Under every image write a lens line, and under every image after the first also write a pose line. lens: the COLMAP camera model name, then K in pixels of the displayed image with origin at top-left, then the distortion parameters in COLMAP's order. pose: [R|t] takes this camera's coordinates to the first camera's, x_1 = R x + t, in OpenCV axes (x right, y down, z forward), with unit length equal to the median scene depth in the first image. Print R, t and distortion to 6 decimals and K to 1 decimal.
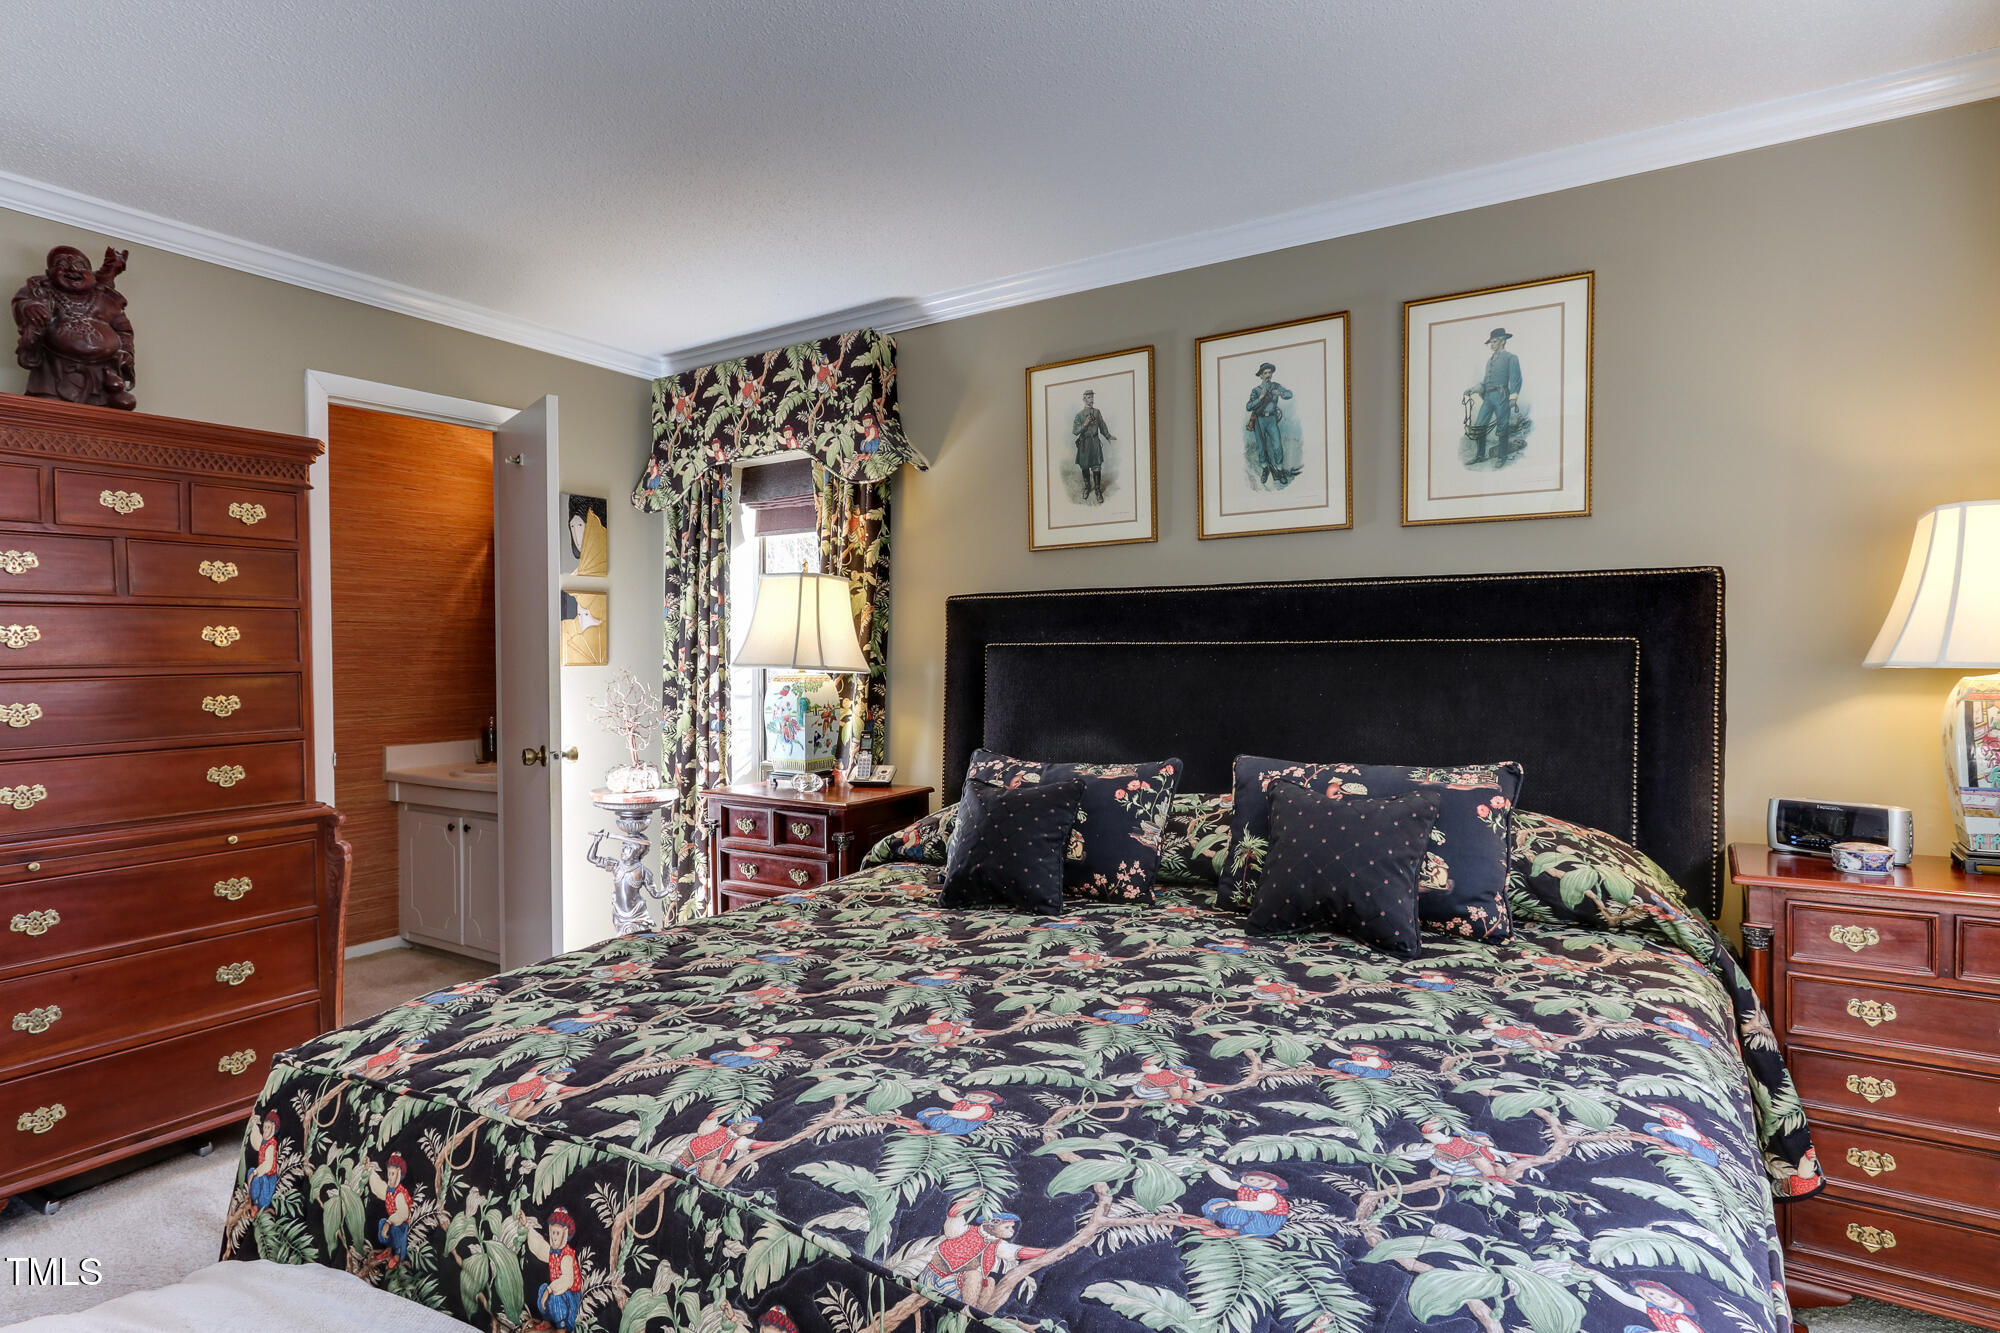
lens RADIAL K [[1050.0, 0, 971.4], [0, 1050.0, 673.8], [0, 0, 1]] dist [-0.005945, 0.000328]
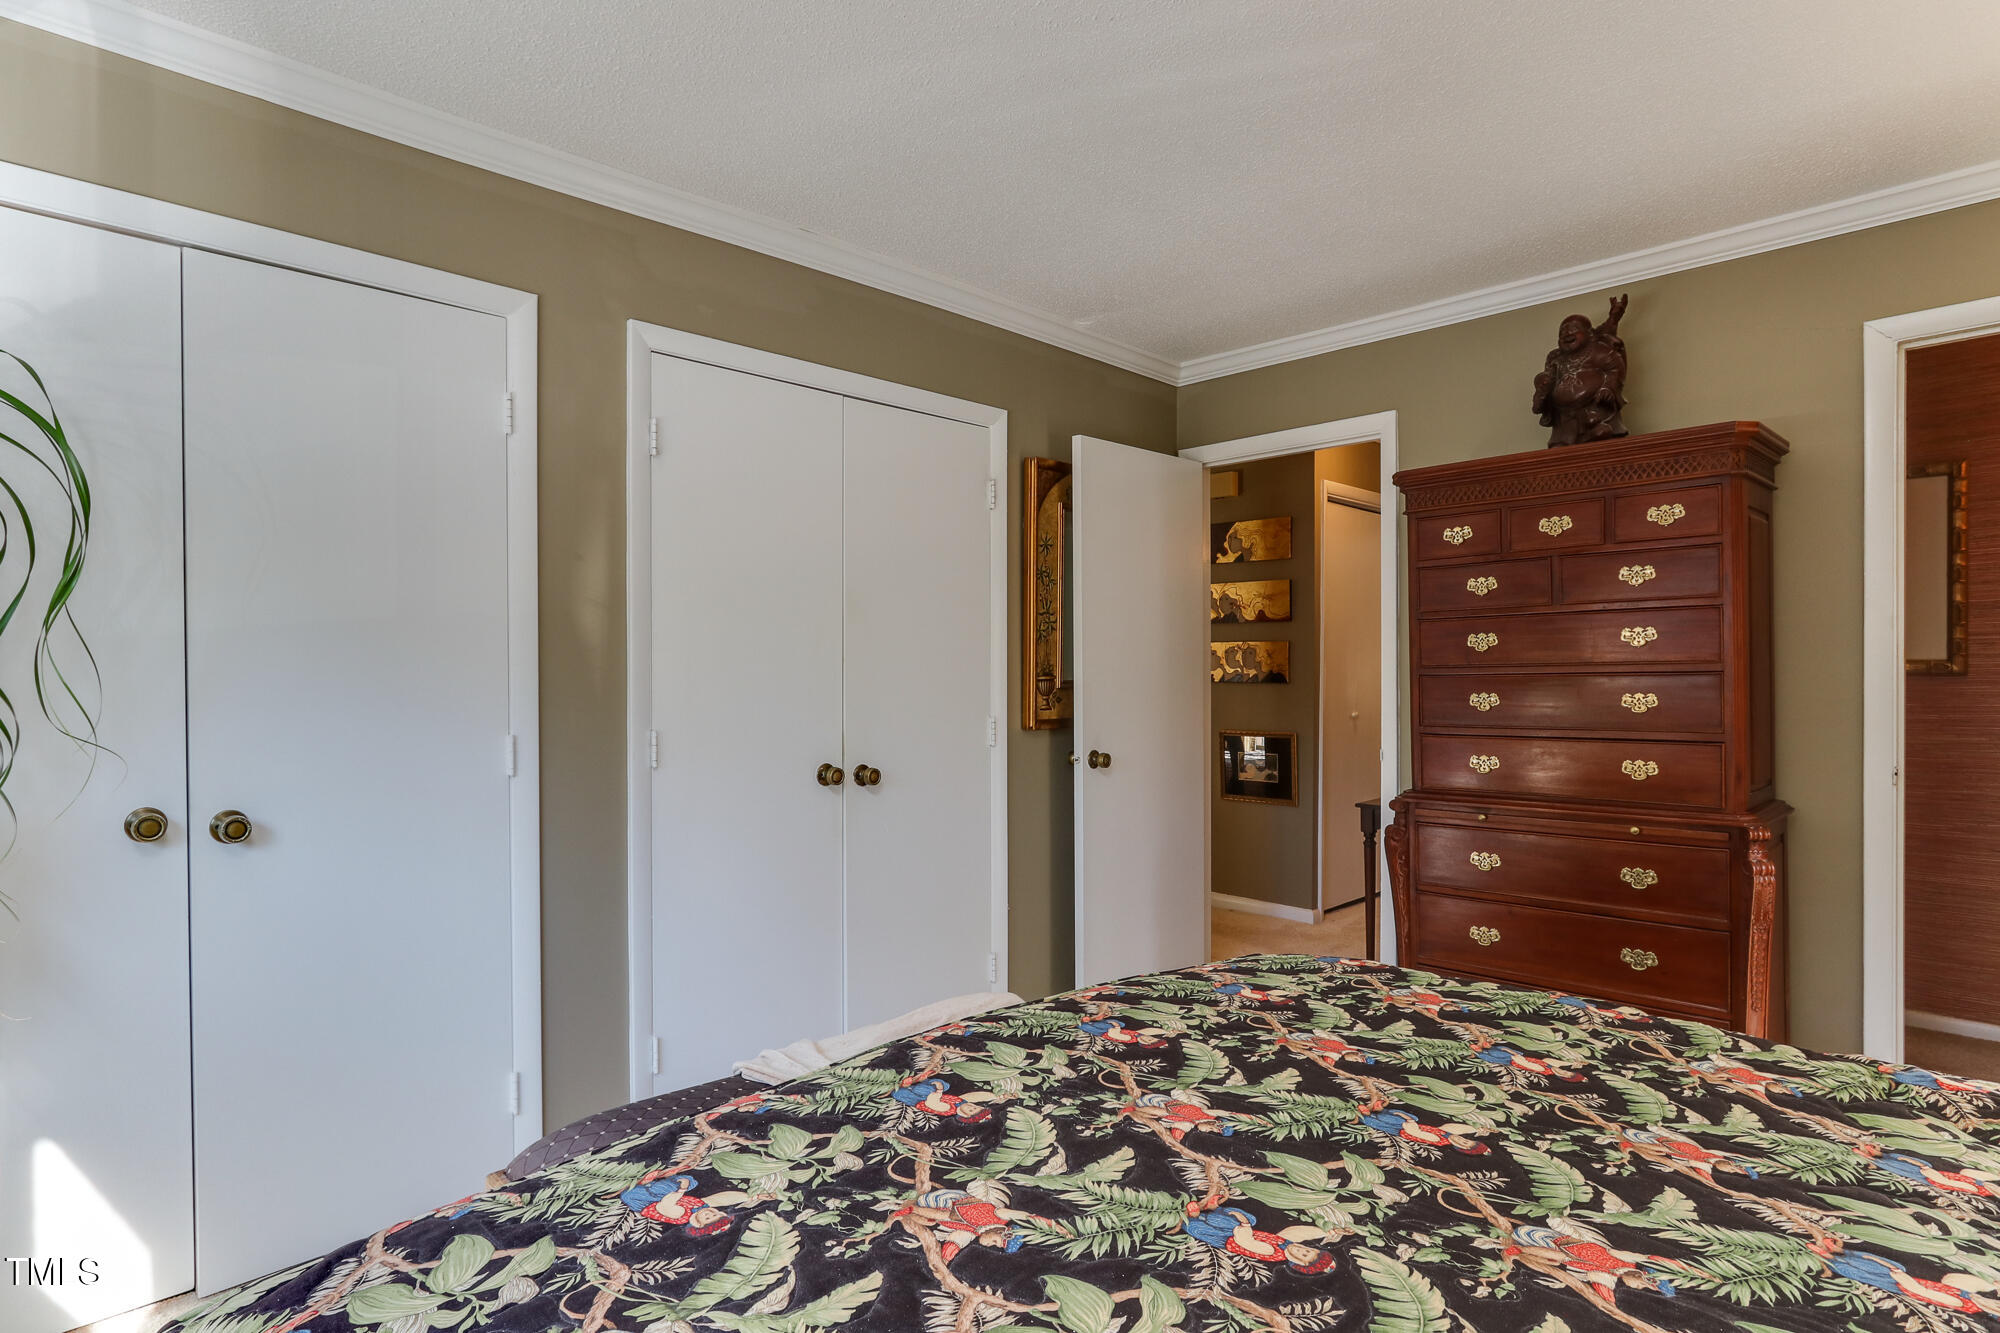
lens RADIAL K [[1050.0, 0, 971.4], [0, 1050.0, 673.8], [0, 0, 1]] dist [-0.005945, 0.000328]
pose [[-0.206306, 0.012762, -0.978404, 0.630412], [-0.006026, 0.999879, 0.014312, -0.013298], [0.978469, 0.008848, -0.206204, 0.781850]]
